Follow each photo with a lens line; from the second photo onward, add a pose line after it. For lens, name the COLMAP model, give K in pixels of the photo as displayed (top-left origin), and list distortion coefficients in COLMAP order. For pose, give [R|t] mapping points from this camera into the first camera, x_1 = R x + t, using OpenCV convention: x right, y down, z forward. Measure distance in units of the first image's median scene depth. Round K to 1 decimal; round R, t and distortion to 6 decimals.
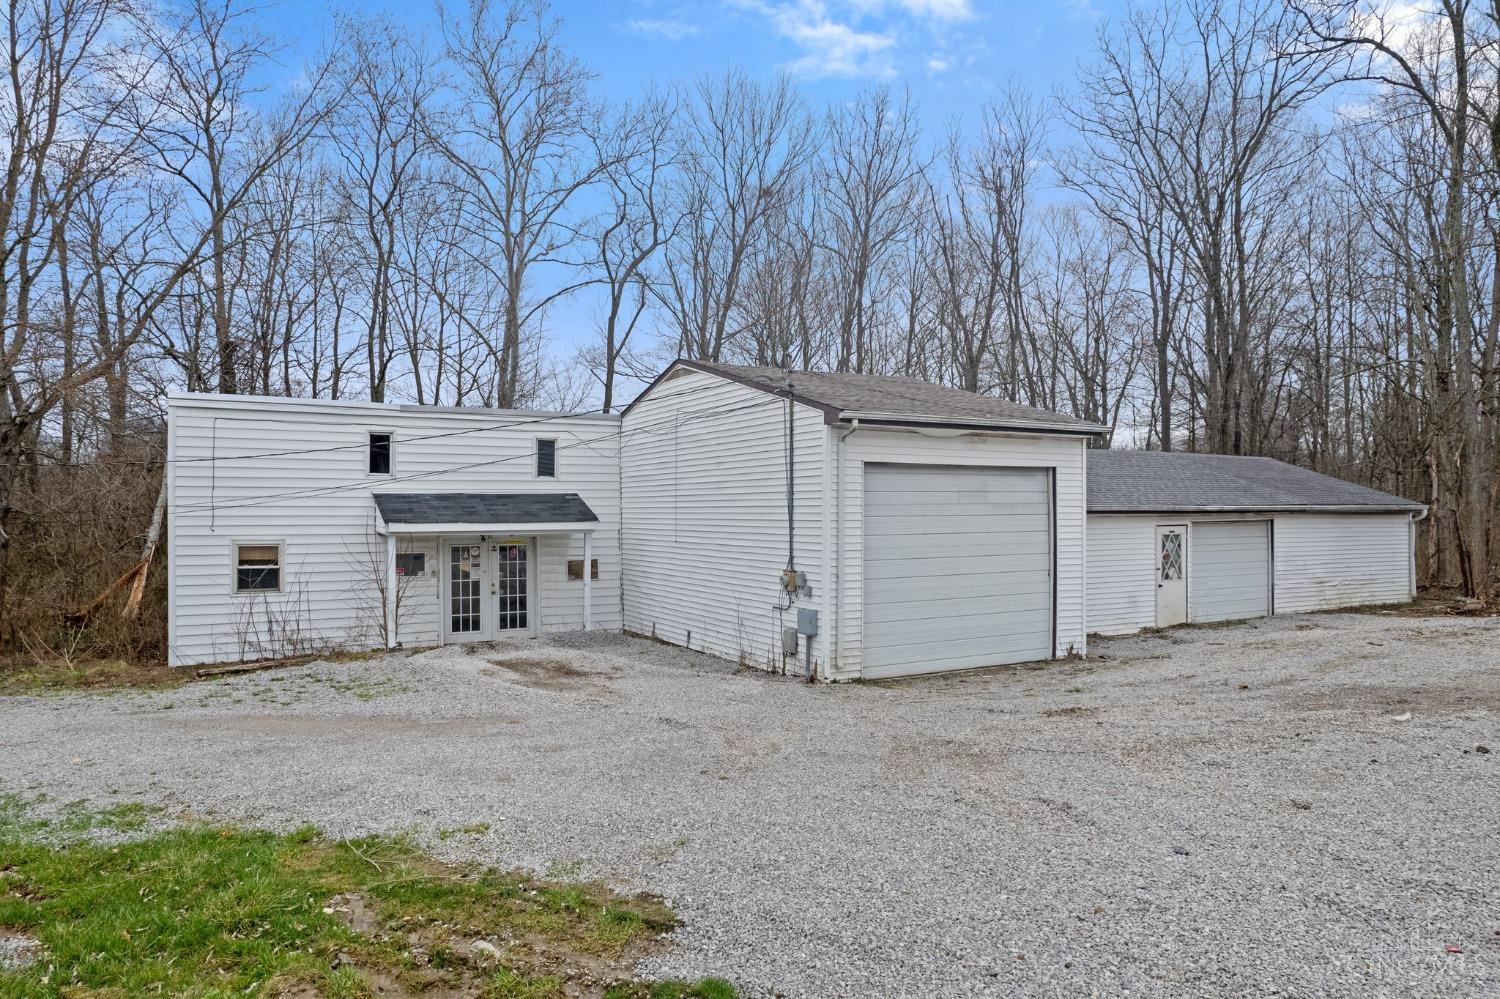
lens RADIAL K [[962.1, 0, 750.0], [0, 962.1, 499.5], [0, 0, 1]] dist [-0.065318, 0.063117]
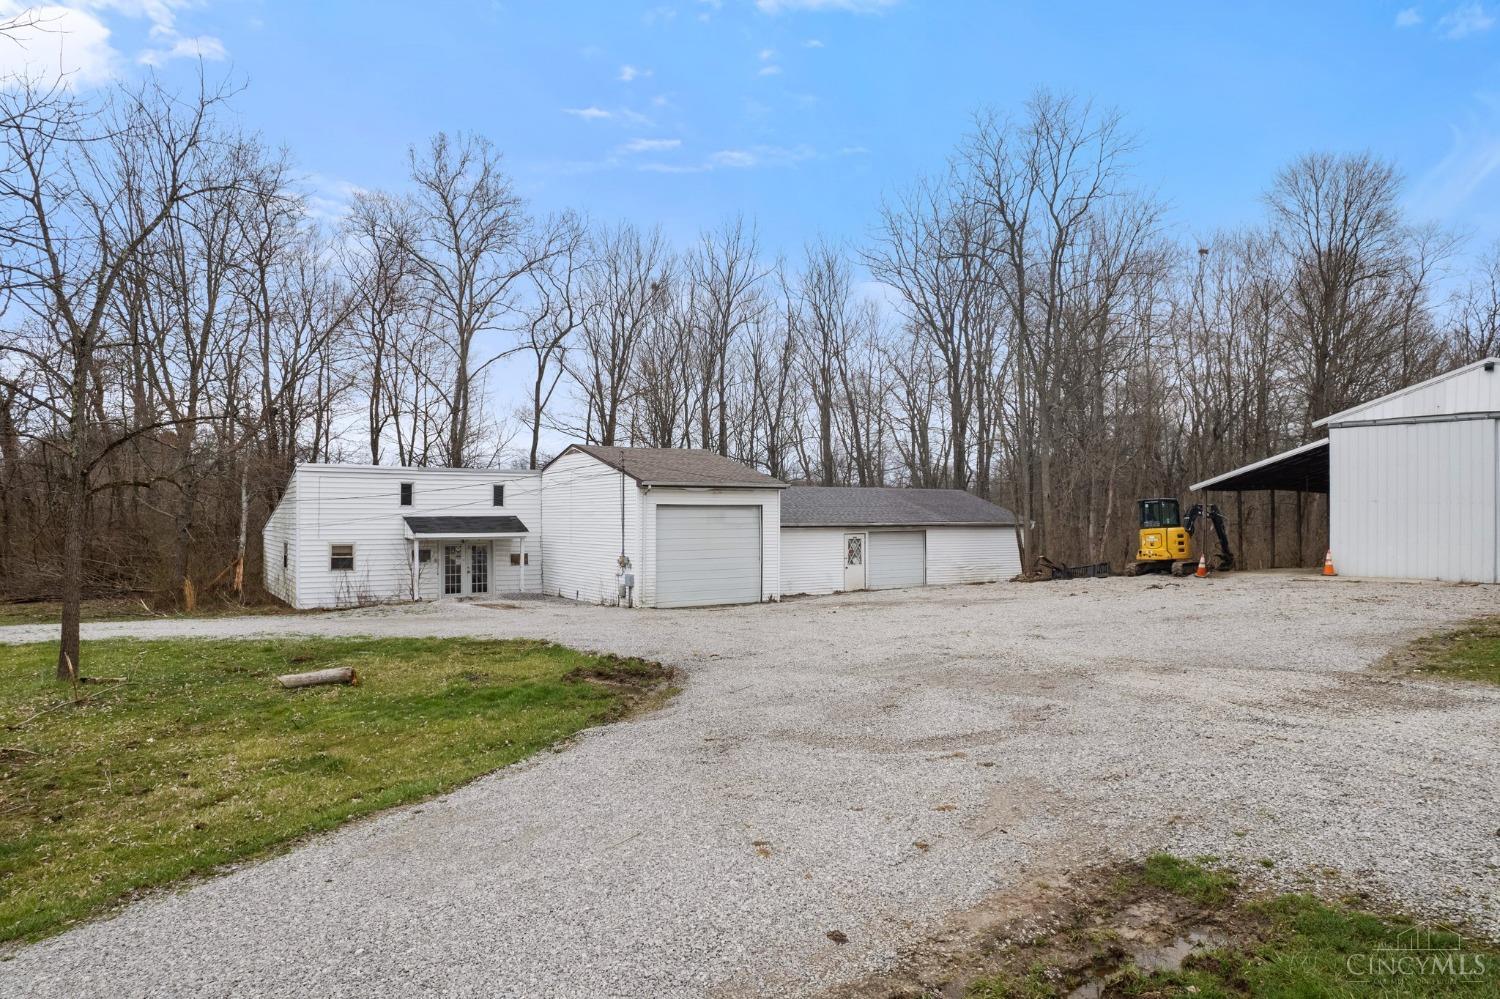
lens RADIAL K [[962.1, 0, 750.0], [0, 962.1, 499.5], [0, 0, 1]] dist [-0.065318, 0.063117]
pose [[0.997470, 0.001525, 0.071079, 0.124093], [-0.001111, 0.999982, -0.005854, -0.026932], [-0.071087, 0.005760, 0.997454, -0.794423]]
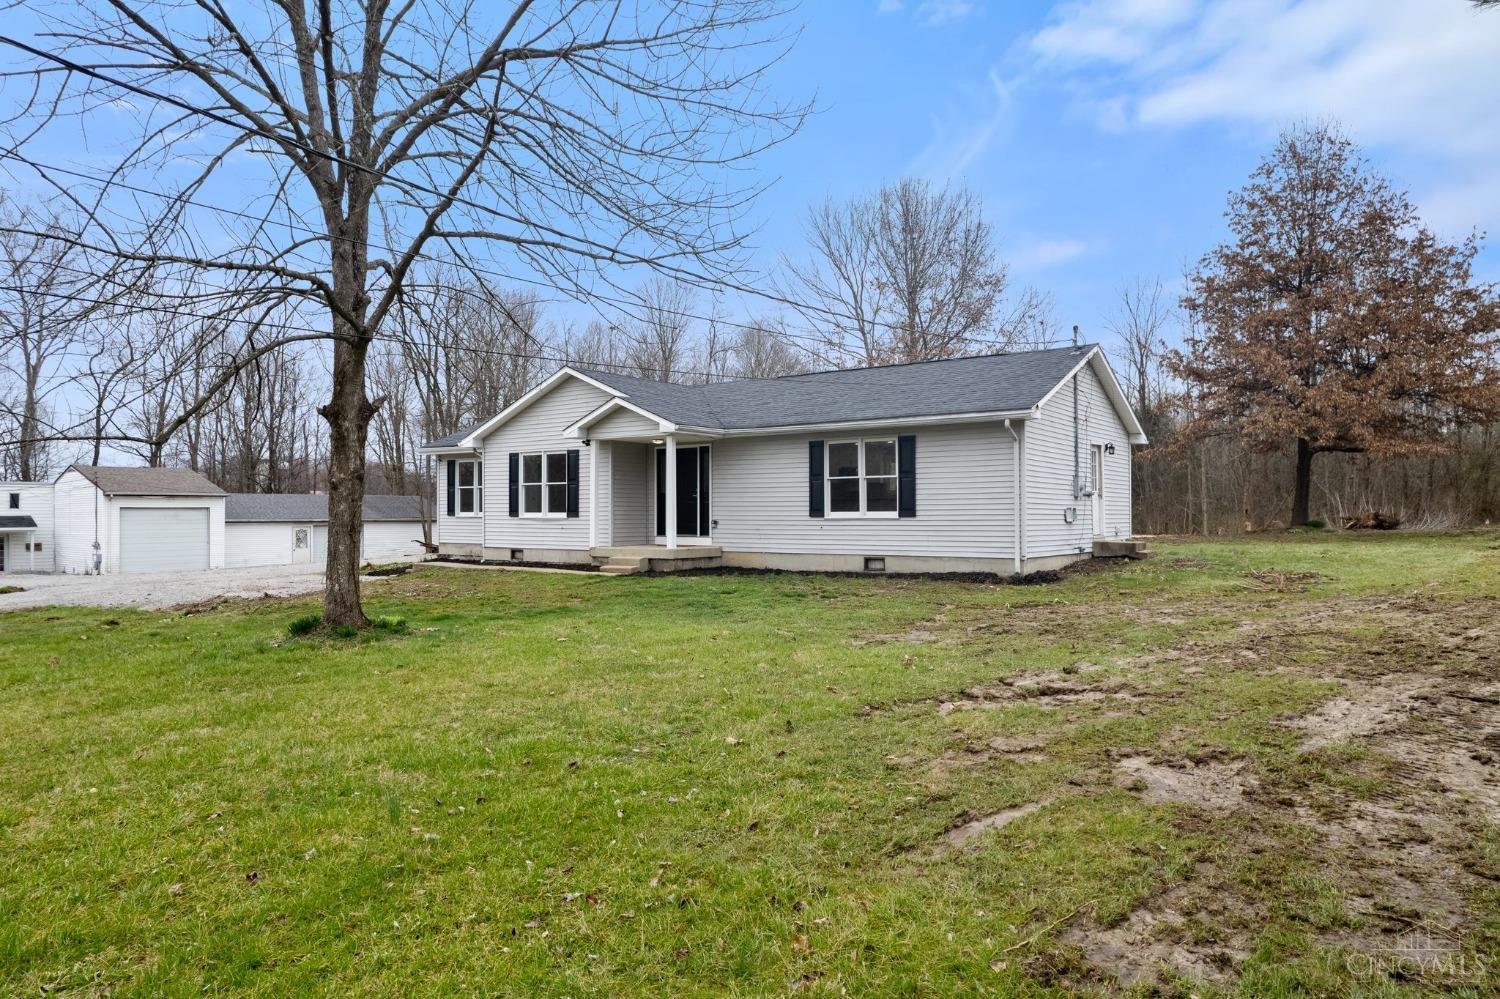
lens RADIAL K [[962.1, 0, 750.0], [0, 962.1, 499.5], [0, 0, 1]] dist [-0.065318, 0.063117]
pose [[0.937511, 0.002050, 0.347950, 0.705066], [0.000523, 0.999973, -0.007298, -0.028535], [-0.347956, 0.007024, 0.937485, -1.902931]]
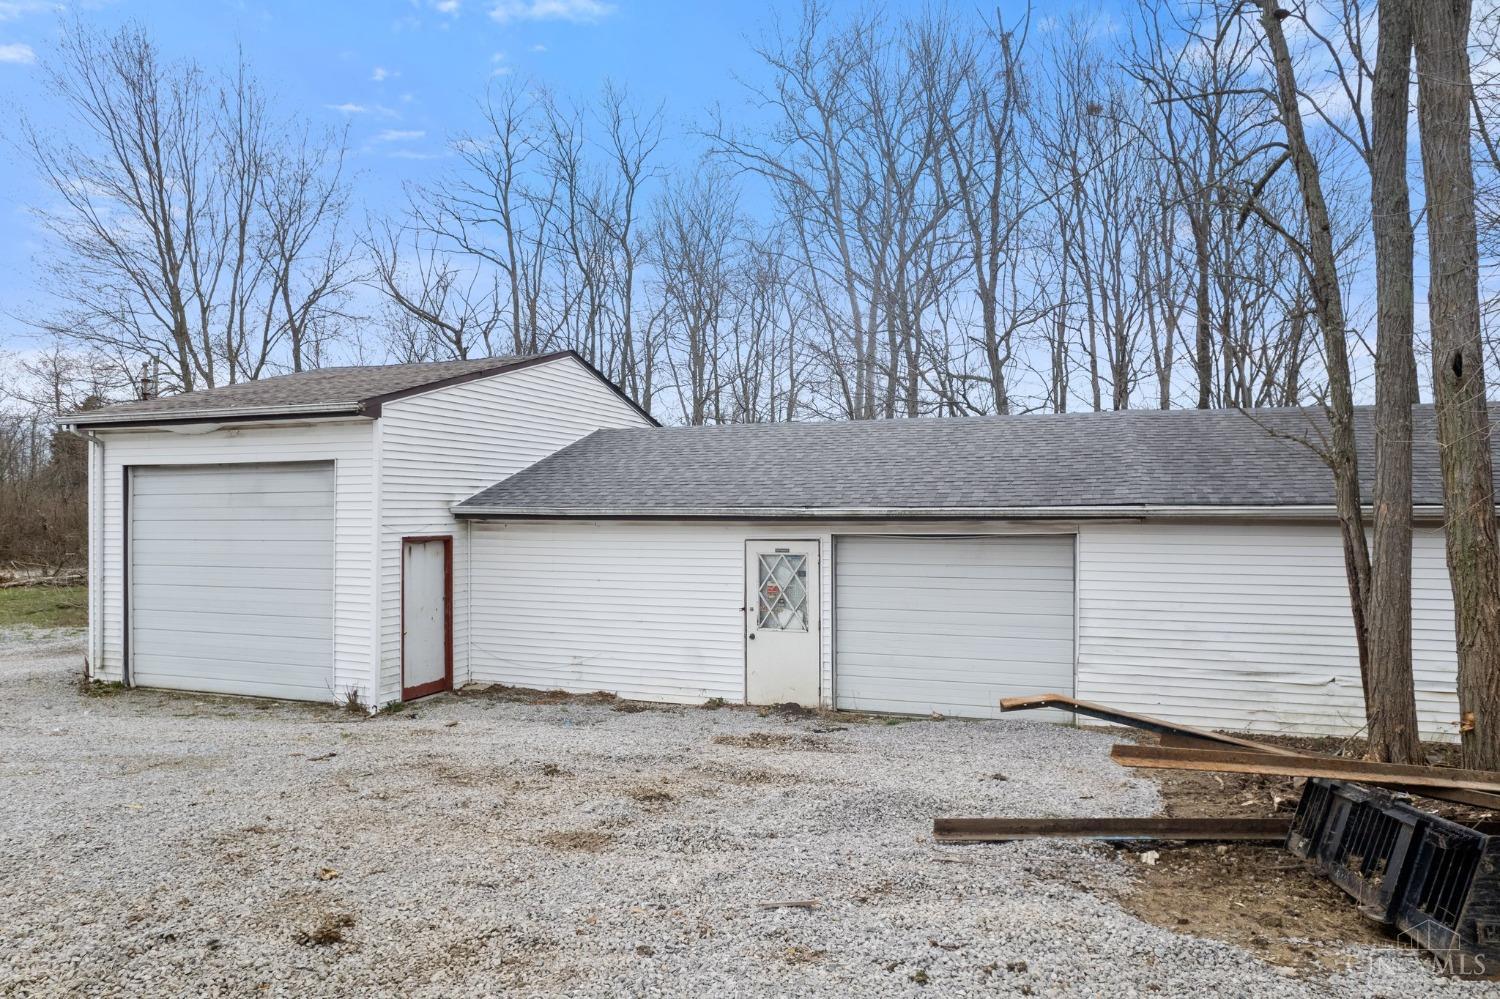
lens RADIAL K [[962.1, 0, 750.0], [0, 962.1, 499.5], [0, 0, 1]] dist [-0.065318, 0.063117]
pose [[0.665948, -0.018717, -0.745763, 0.911984], [0.005935, 0.999786, -0.019793, 0.013585], [0.745975, 0.008755, 0.665917, 0.592088]]
